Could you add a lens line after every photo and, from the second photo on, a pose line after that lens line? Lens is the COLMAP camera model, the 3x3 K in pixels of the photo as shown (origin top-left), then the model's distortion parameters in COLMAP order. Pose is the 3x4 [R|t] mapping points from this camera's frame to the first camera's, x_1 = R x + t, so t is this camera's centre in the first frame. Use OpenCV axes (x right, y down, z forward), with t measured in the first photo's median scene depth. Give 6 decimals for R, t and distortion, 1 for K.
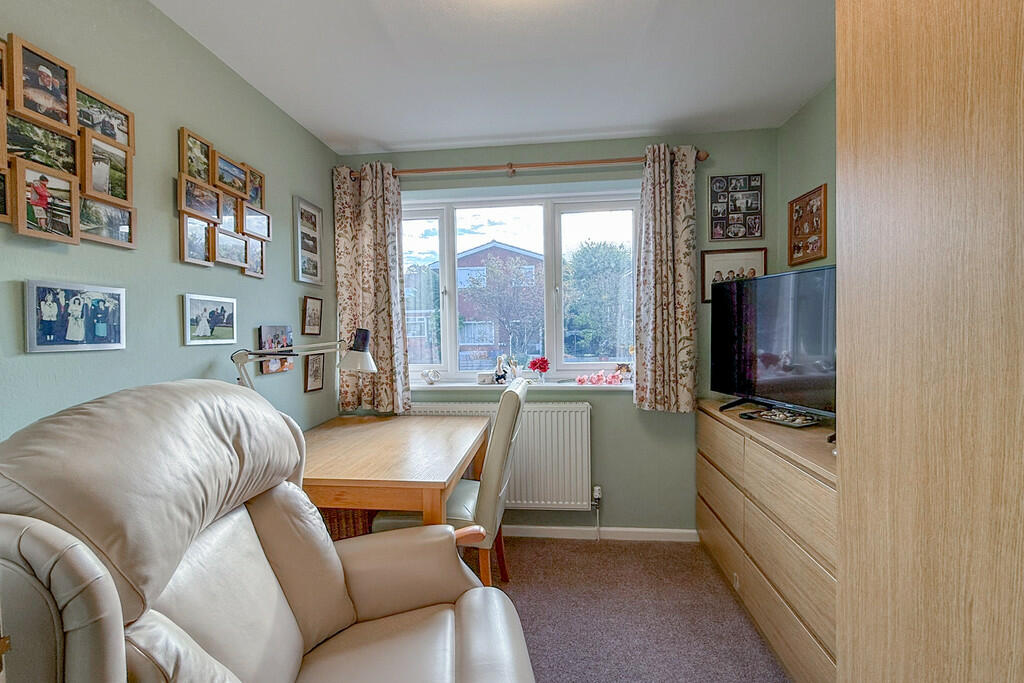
lens RADIAL K [[415.8, 0, 526.0], [0, 415.8, 334.4], [0, 0, 1]] dist [-0.000157, -0.000138]
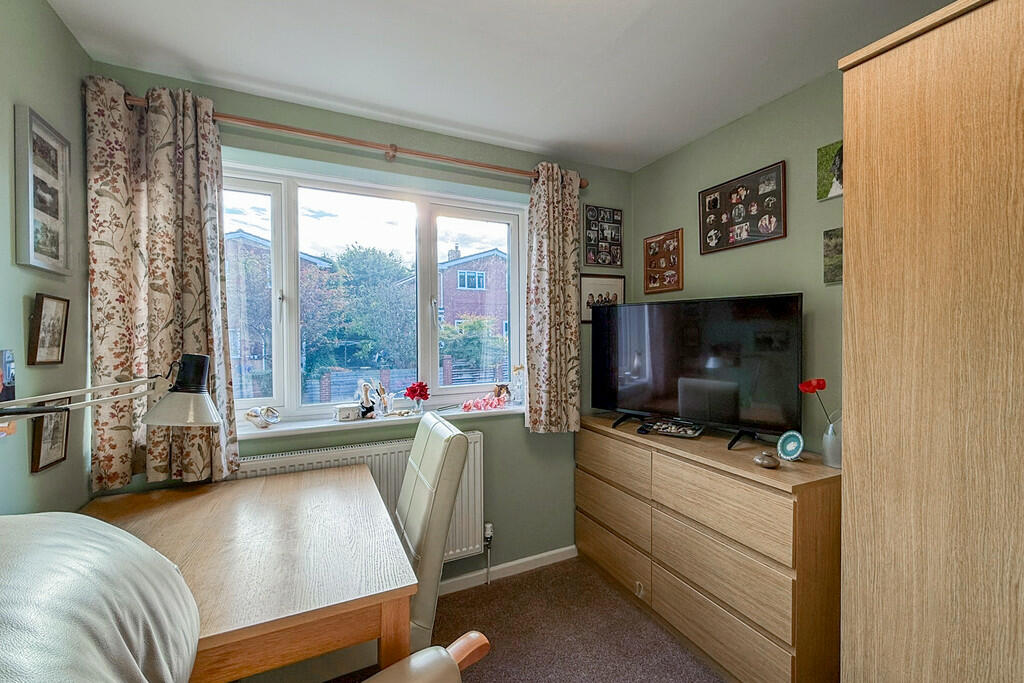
lens RADIAL K [[415.8, 0, 526.0], [0, 415.8, 334.4], [0, 0, 1]] dist [-0.000157, -0.000138]
pose [[0.854644, 0.013277, 0.519045, -0.237738], [-0.001046, 0.999715, -0.023849, -0.023475], [-0.519213, 0.019839, 0.854414, 0.183747]]
